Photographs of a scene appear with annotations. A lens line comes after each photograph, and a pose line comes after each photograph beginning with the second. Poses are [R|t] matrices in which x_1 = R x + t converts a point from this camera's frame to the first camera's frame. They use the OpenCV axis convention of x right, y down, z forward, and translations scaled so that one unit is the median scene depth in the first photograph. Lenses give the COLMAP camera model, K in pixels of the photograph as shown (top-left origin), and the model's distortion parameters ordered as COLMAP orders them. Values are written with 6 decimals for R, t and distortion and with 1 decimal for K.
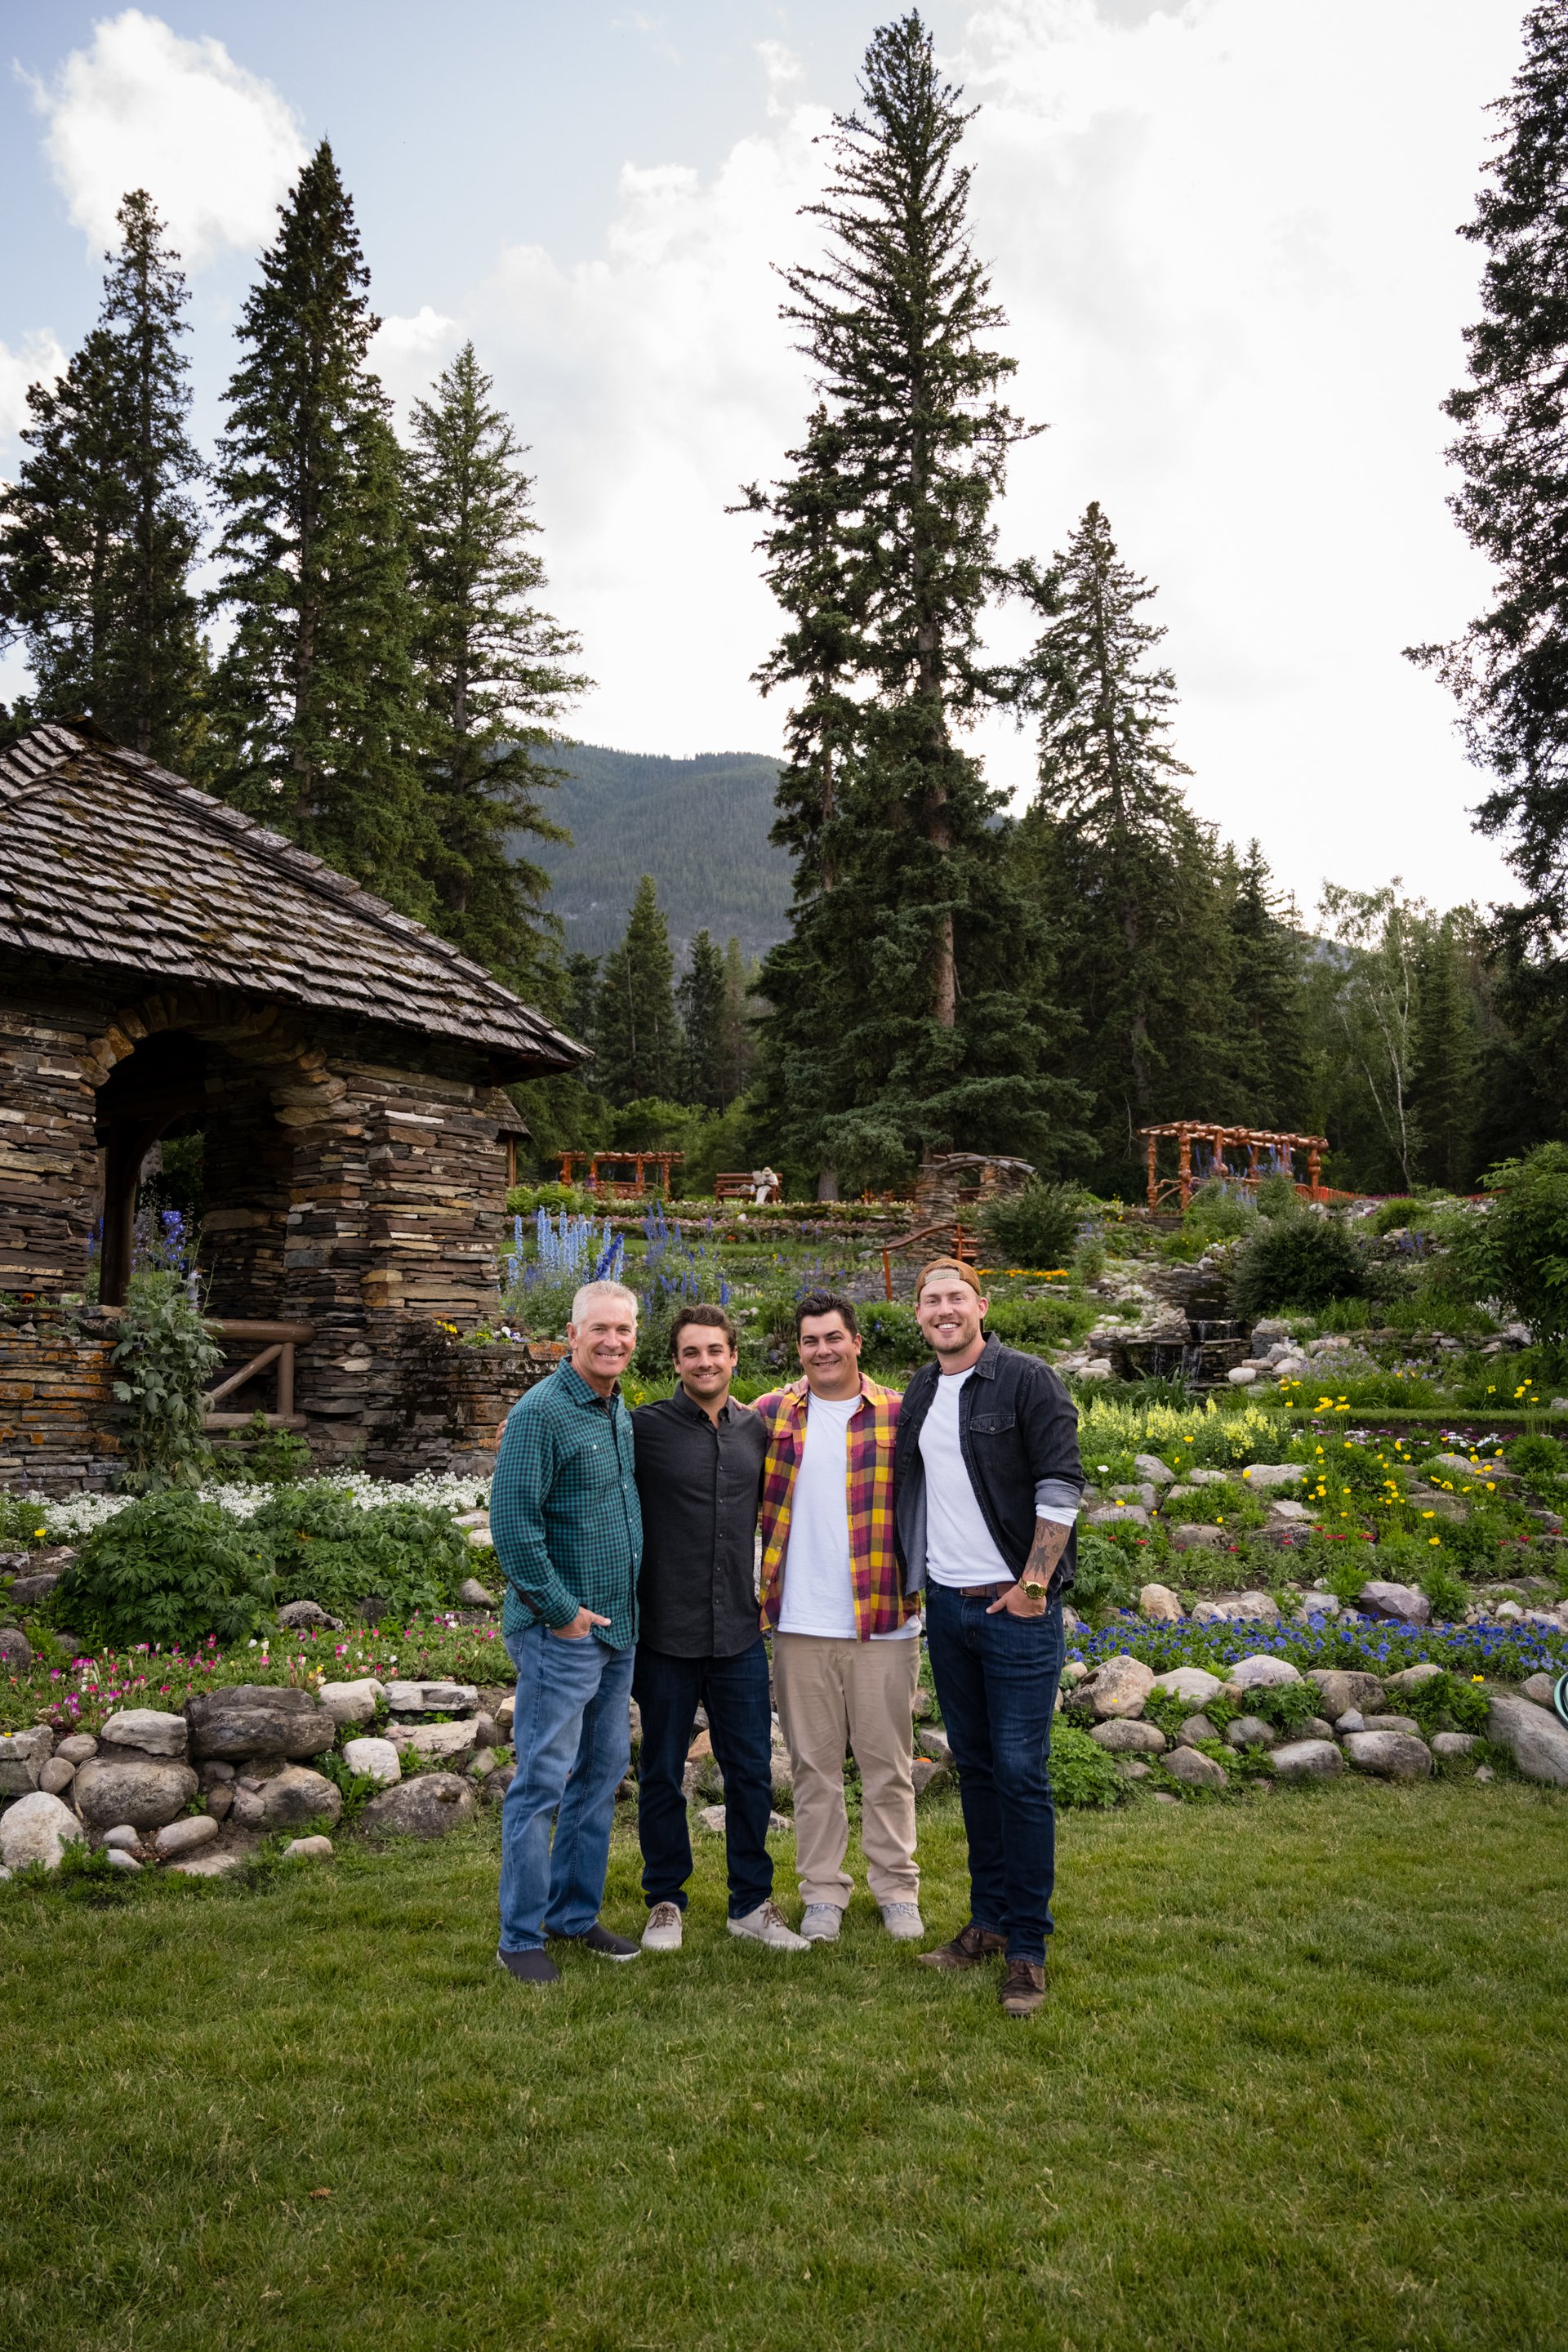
lens RADIAL K [[1748.0, 0, 785.5], [0, 1748.0, 1182.5], [0, 0, 1]] dist [-0.008178, 0.001088]
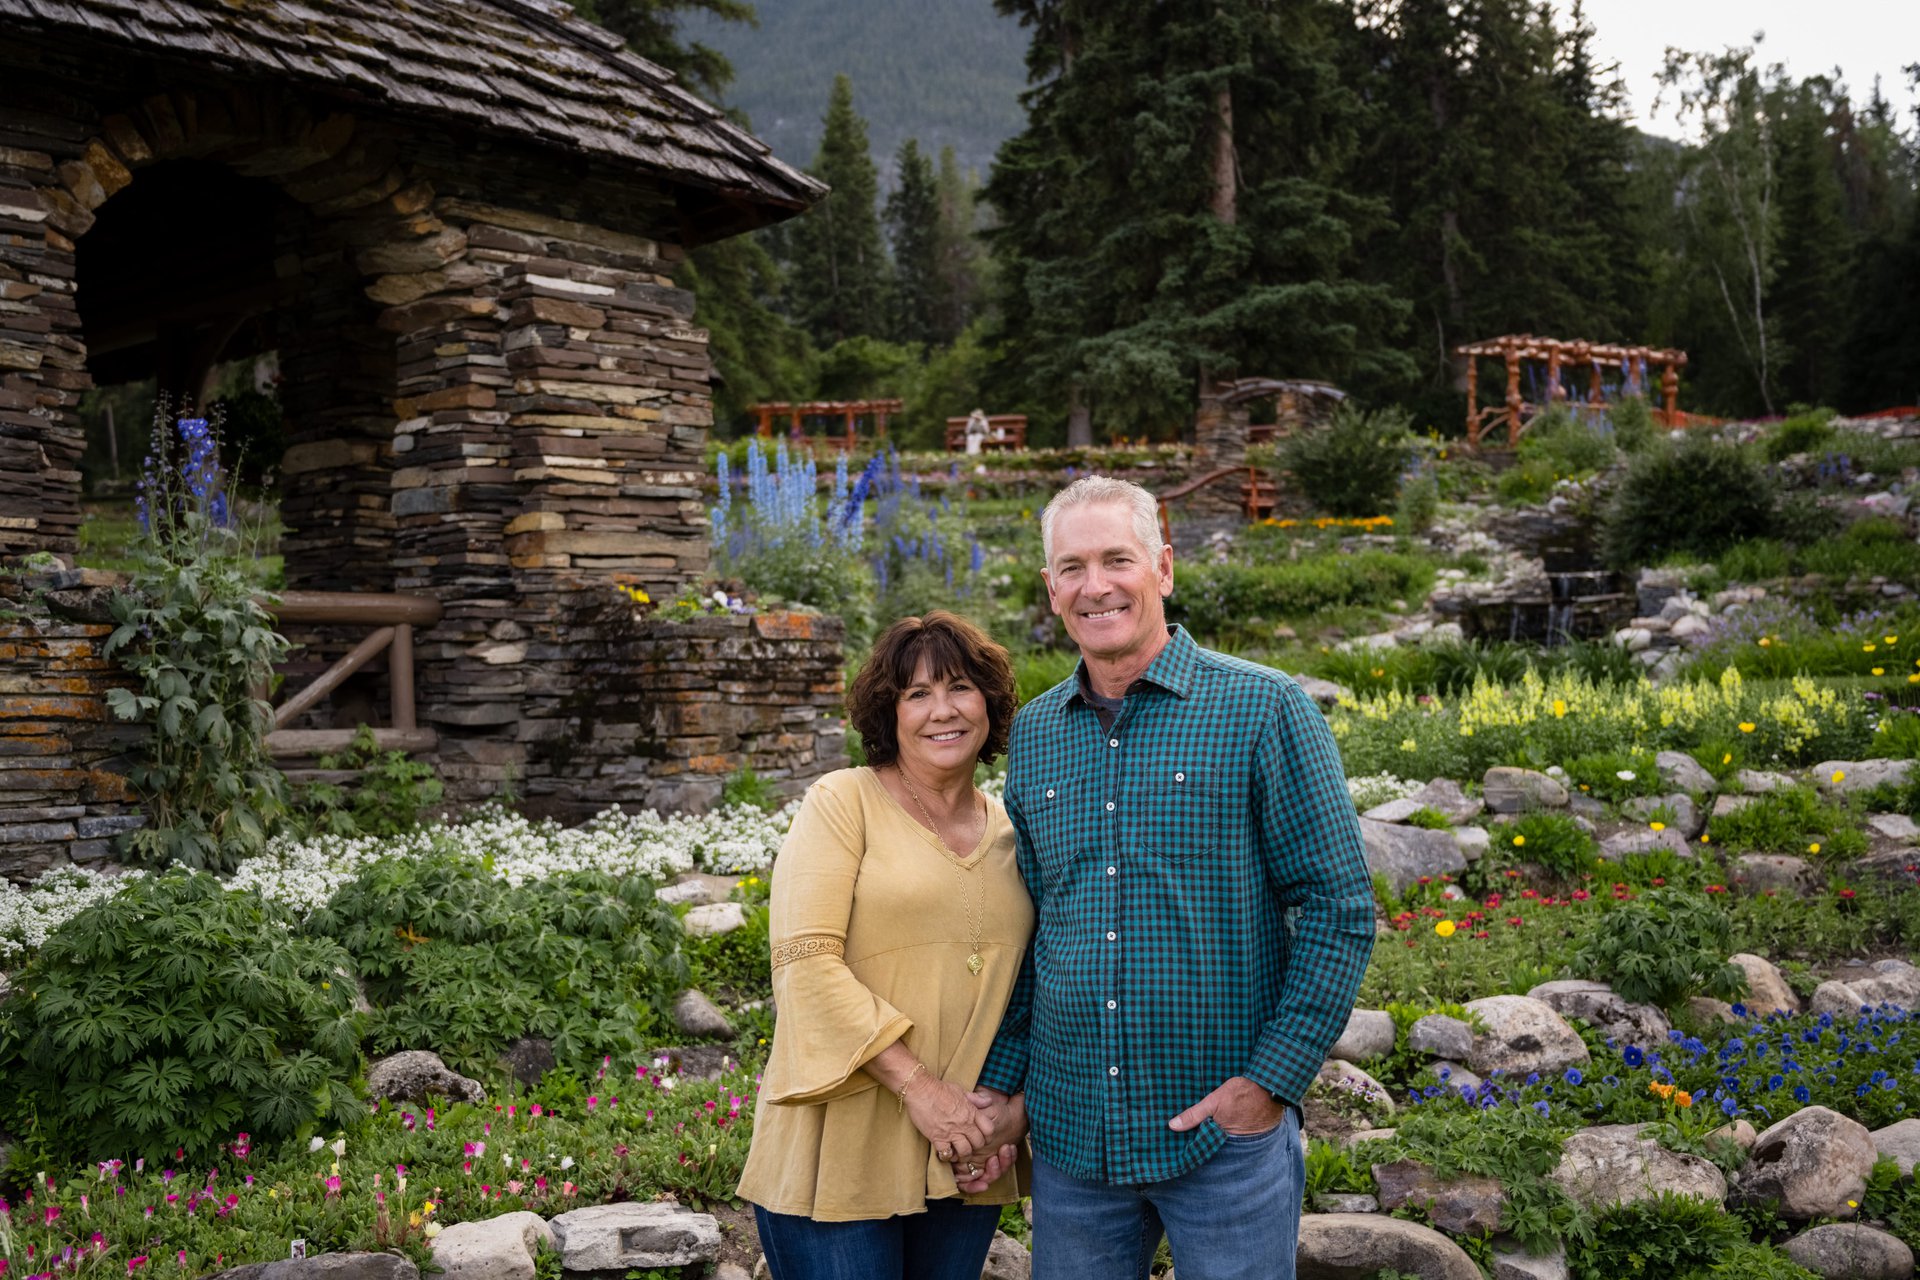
lens RADIAL K [[2037.9, 0, 960.0], [0, 2037.9, 640.0], [0, 0, 1]] dist [0.004865, -0.010589]
pose [[0.999035, -0.029470, -0.032557, -0.040610], [0.032597, 0.994442, 0.100114, 0.024491], [0.029425, -0.101079, 0.994443, 0.208010]]
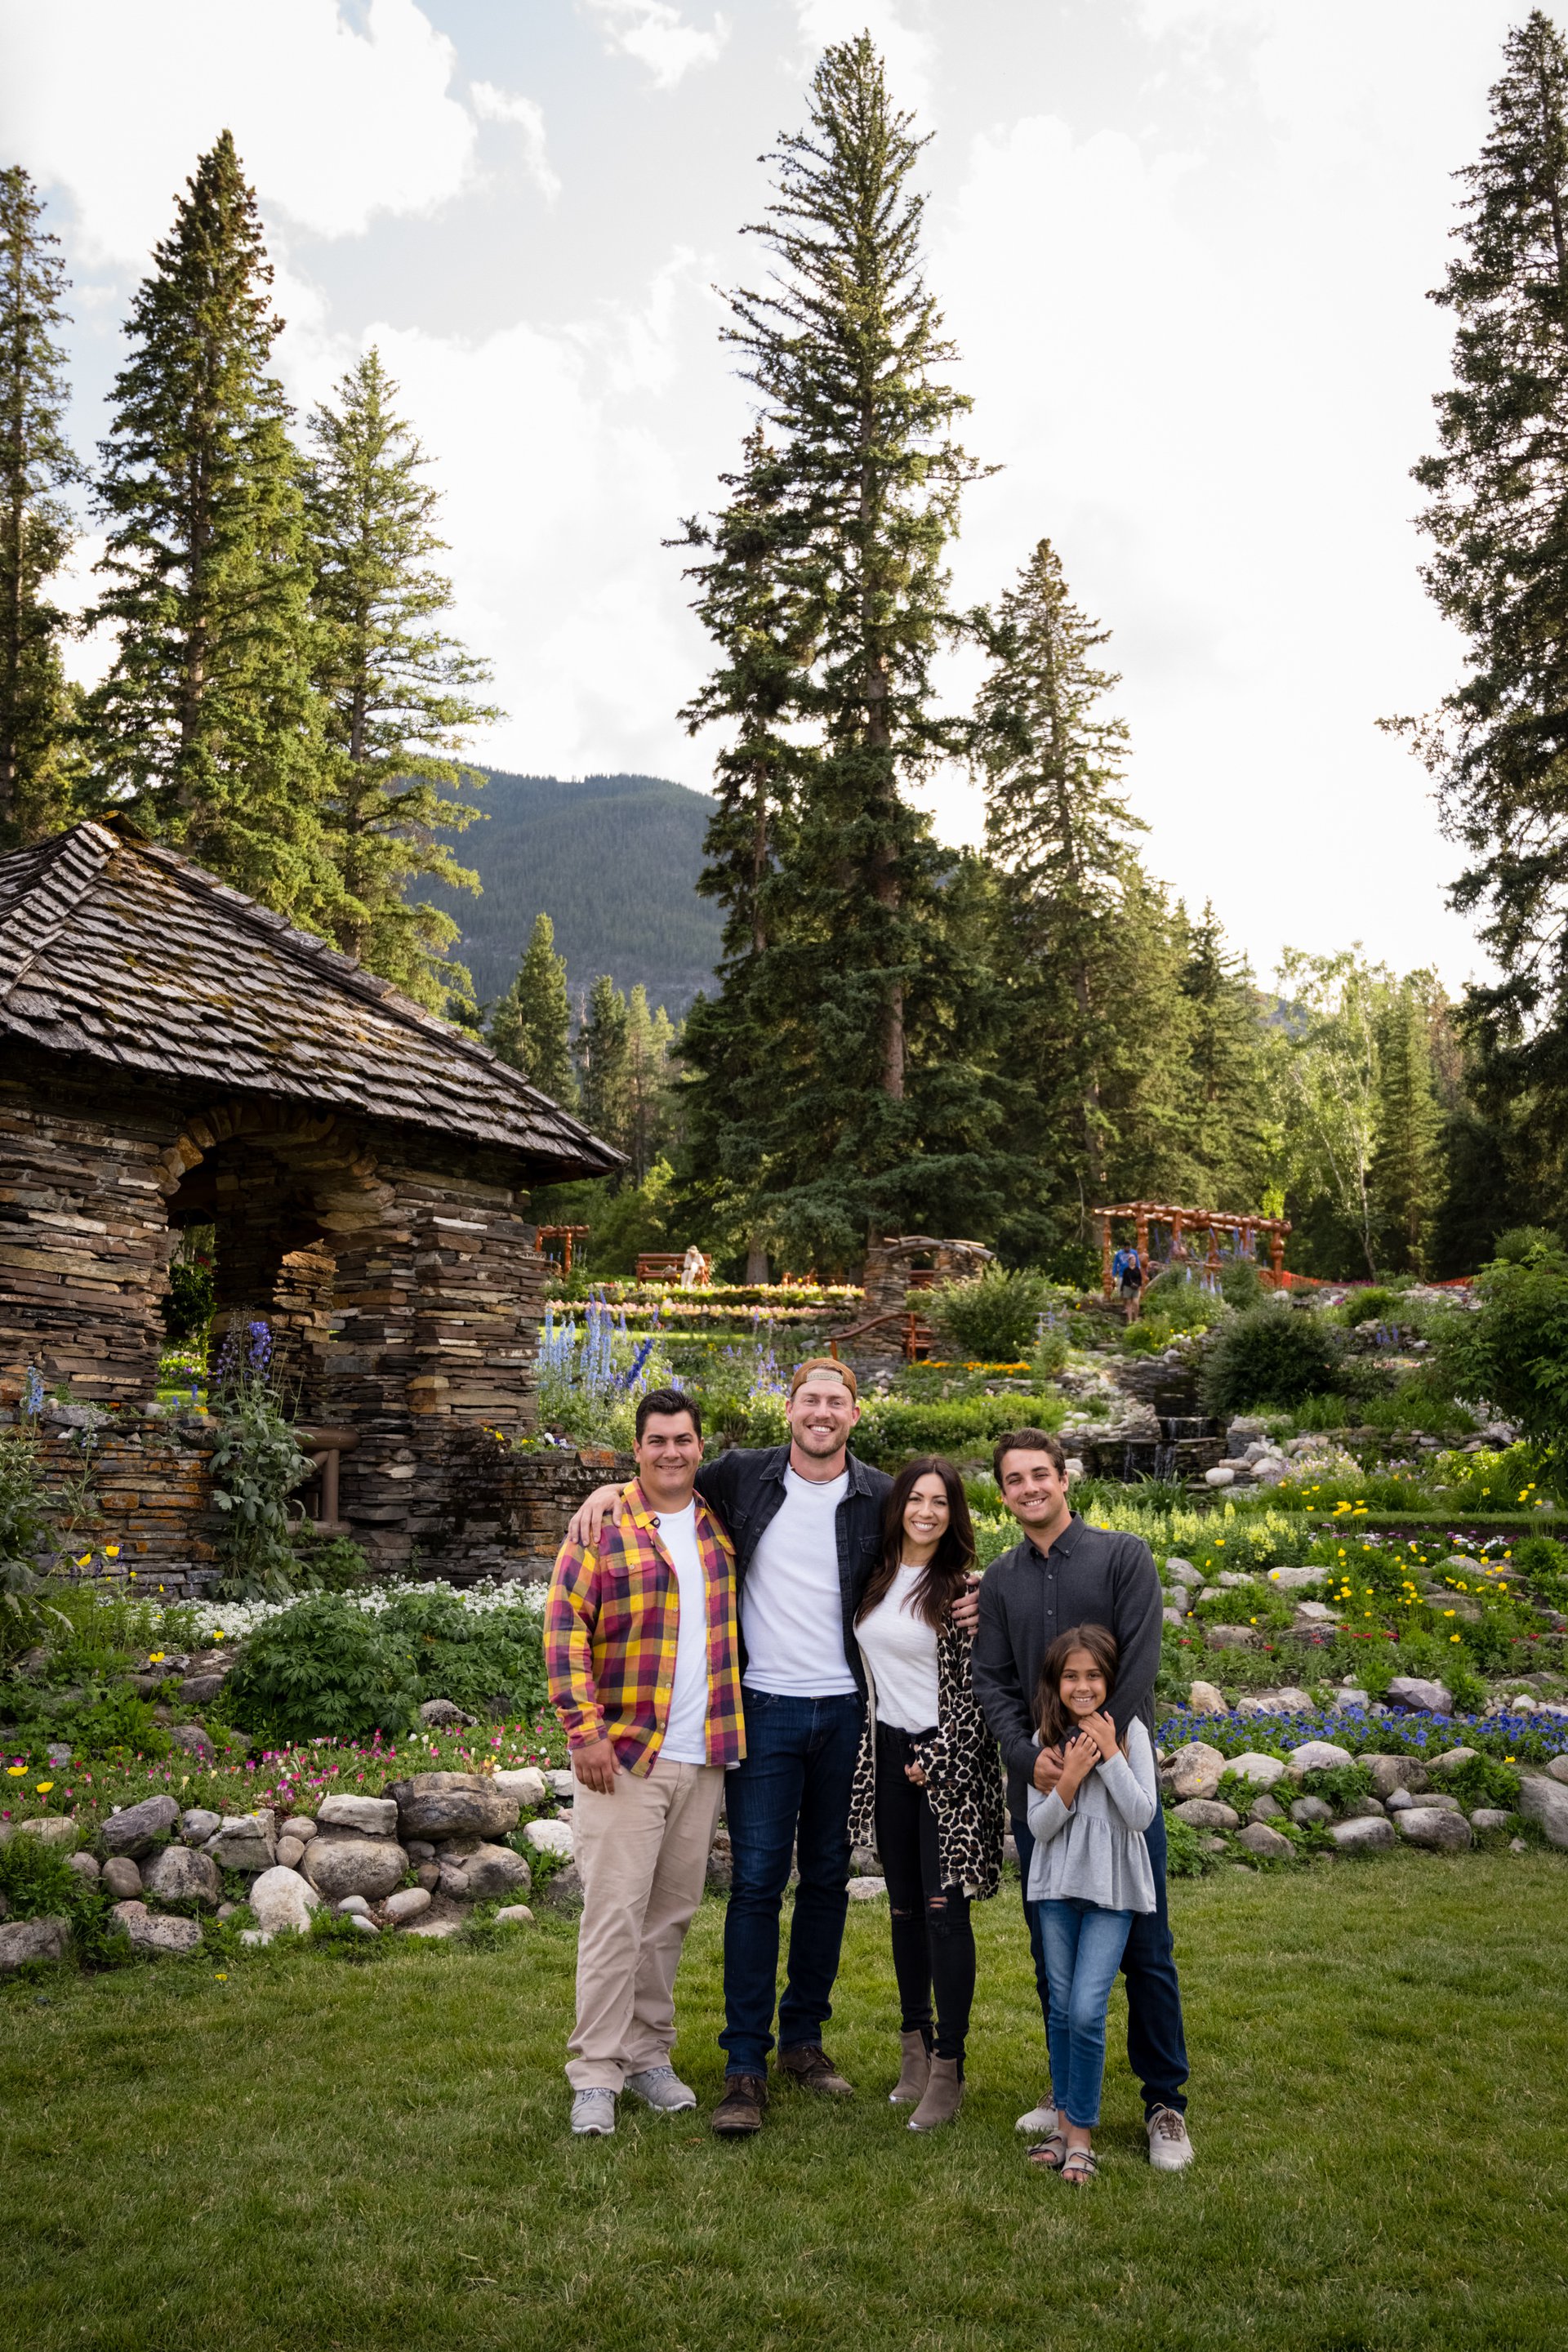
lens RADIAL K [[1927.4, 0, 862.9], [0, 1927.4, 1180.9], [0, 0, 1]] dist [-0.008154, -0.007428]
pose [[0.996275, 0.011453, 0.085470, -0.075842], [-0.007918, 0.999104, -0.041587, -0.017330], [-0.085869, 0.040755, 0.995472, -0.121405]]
